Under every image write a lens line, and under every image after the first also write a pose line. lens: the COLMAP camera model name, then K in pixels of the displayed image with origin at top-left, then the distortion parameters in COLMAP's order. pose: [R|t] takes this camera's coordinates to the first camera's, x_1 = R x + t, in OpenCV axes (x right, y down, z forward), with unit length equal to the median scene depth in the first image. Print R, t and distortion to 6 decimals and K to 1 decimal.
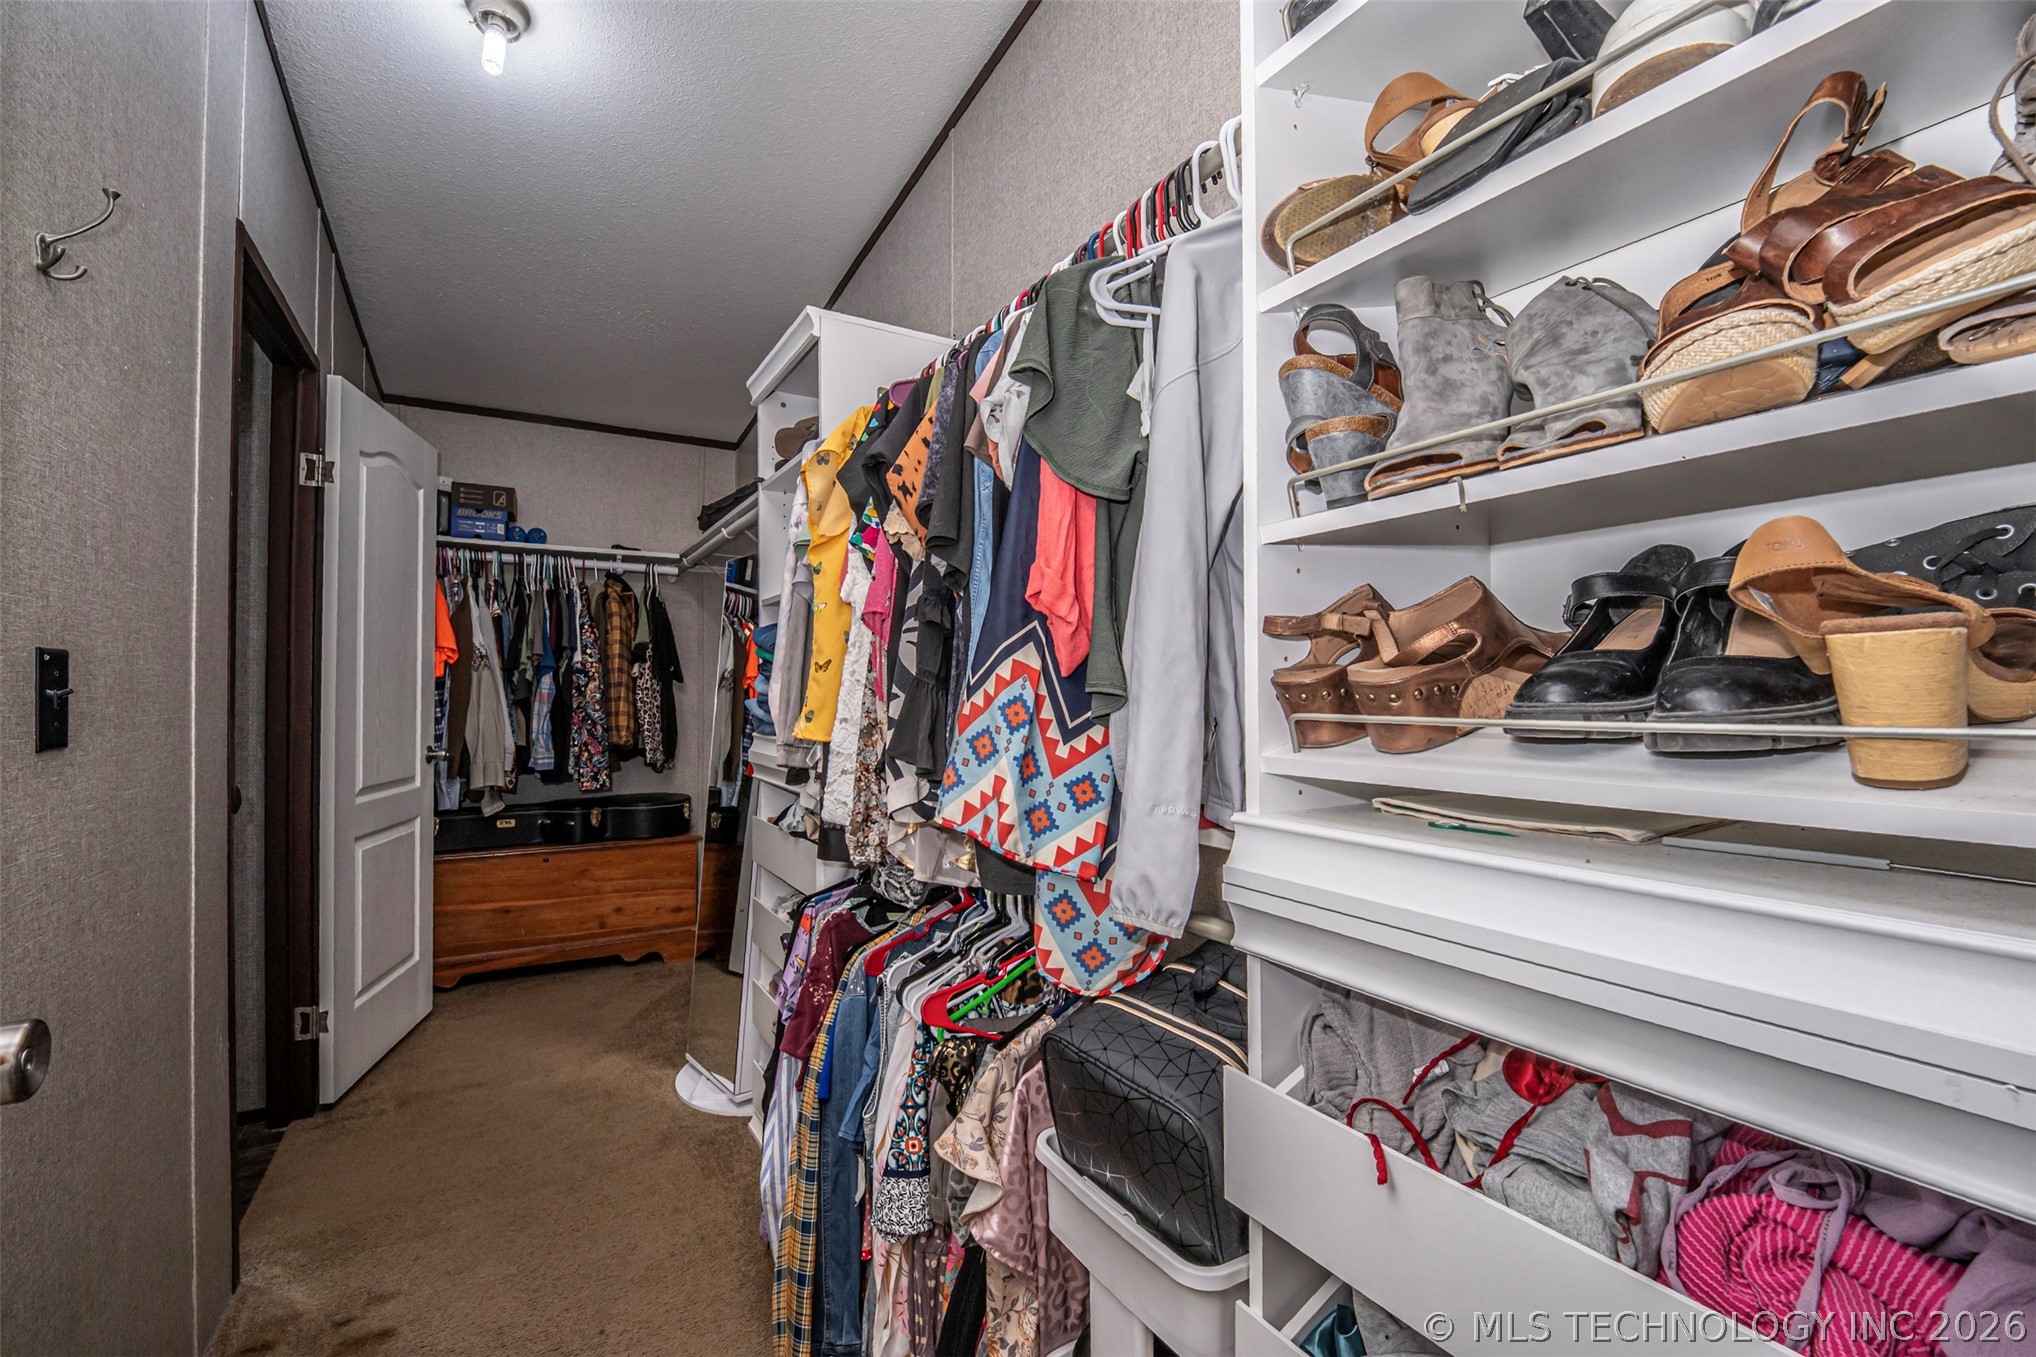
lens RADIAL K [[845.3, 0, 1017.0], [0, 845.3, 679.4], [0, 0, 1]] dist [-0.004878, -0.004159]
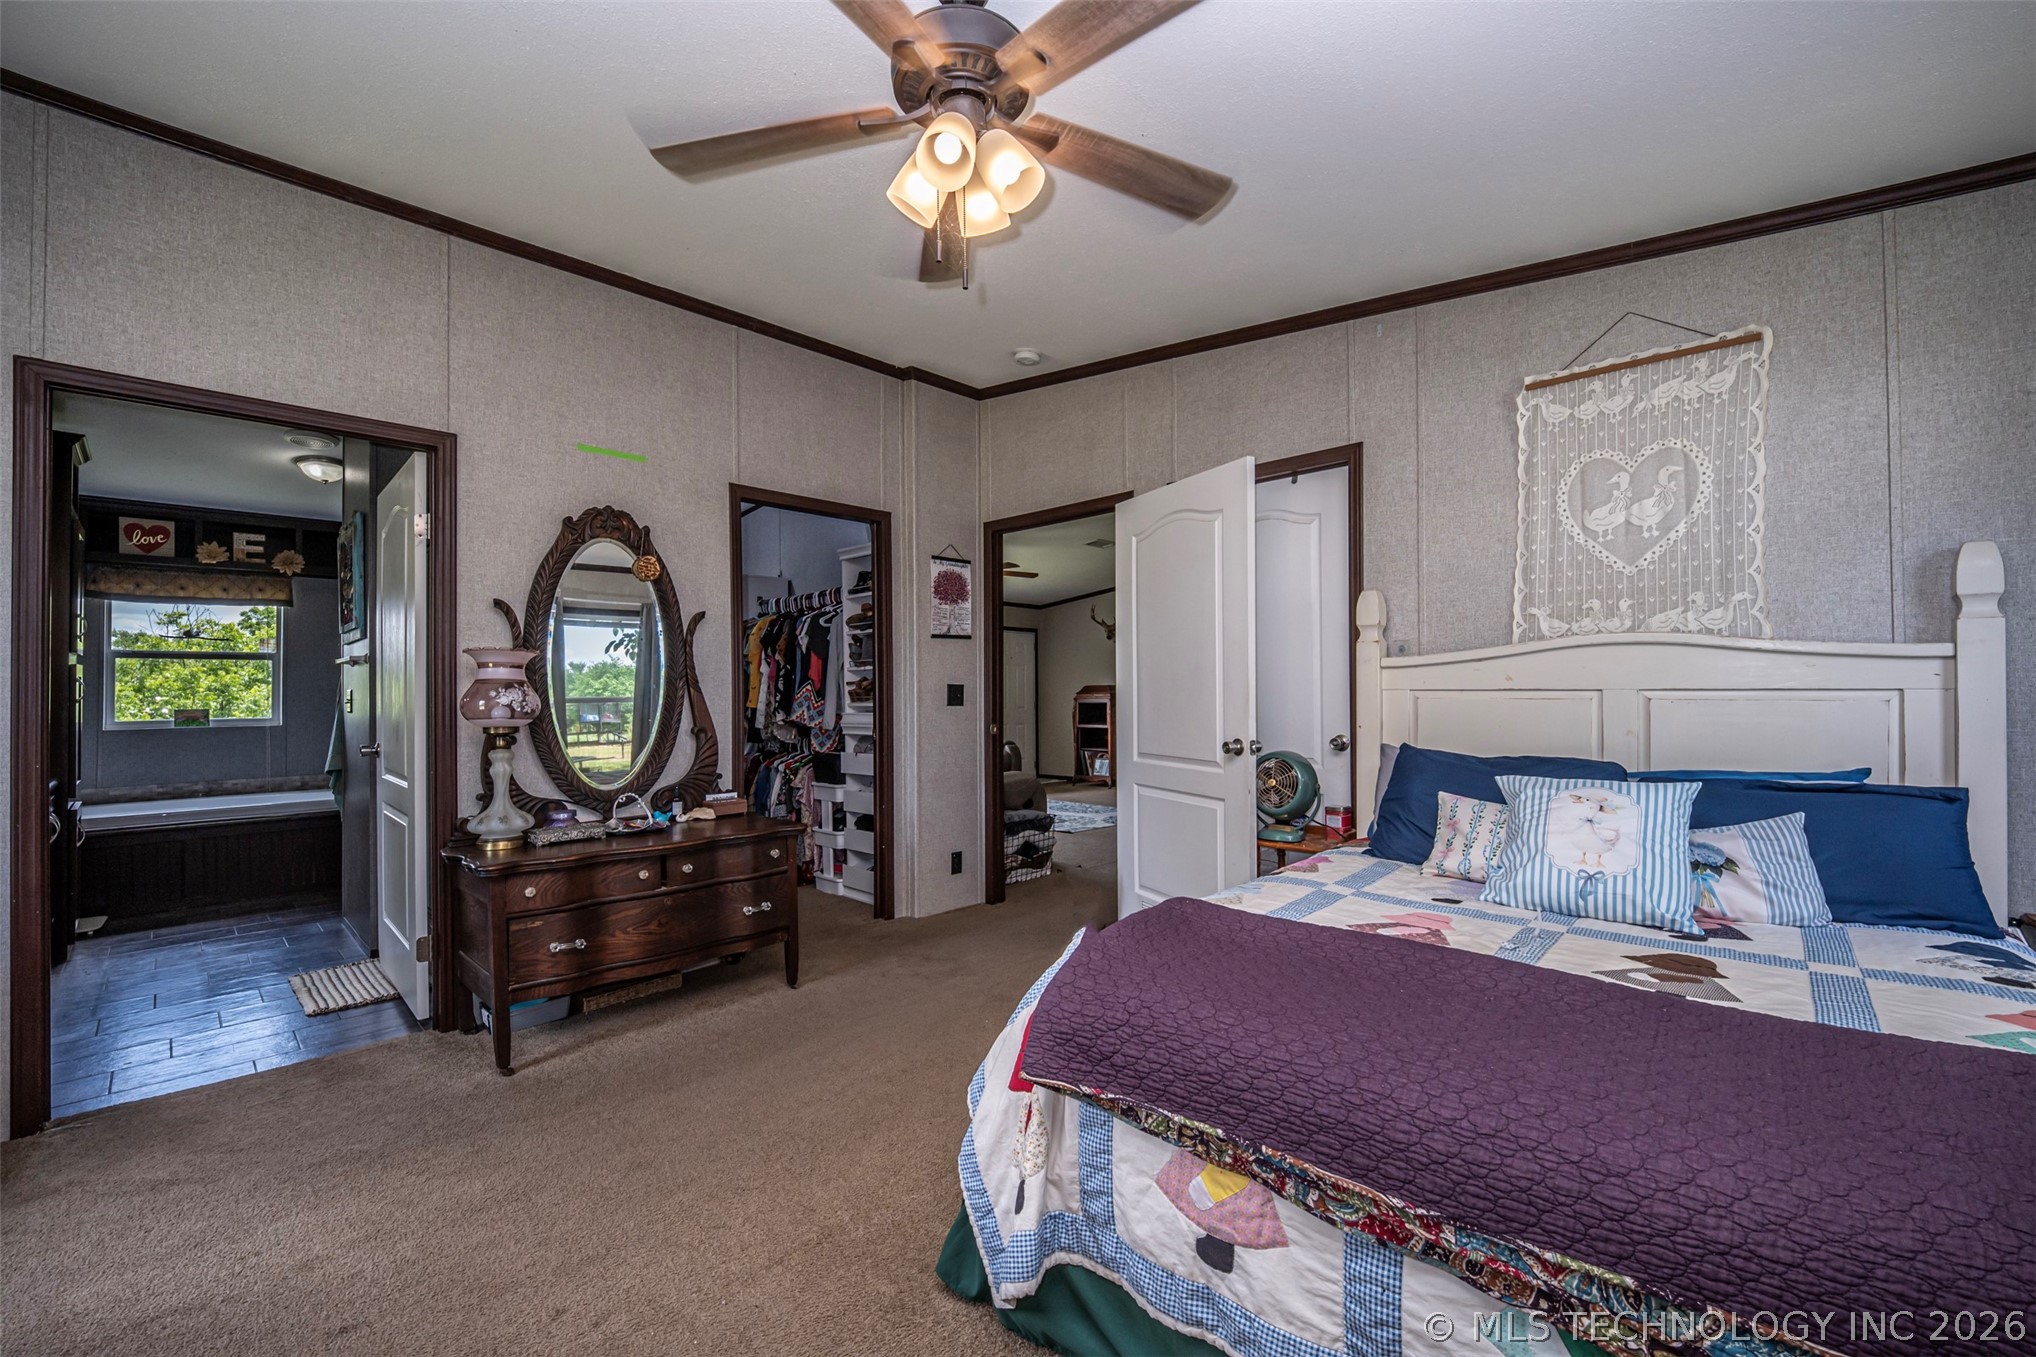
lens RADIAL K [[845.3, 0, 1020.2], [0, 845.3, 682.6], [0, 0, 1]] dist [-0.004878, -0.004159]
pose [[0.964511, -0.009403, 0.263877, -0.099671], [0.009060, 0.999956, 0.002519, -0.056363], [-0.263889, -0.000039, 0.964553, -4.217363]]
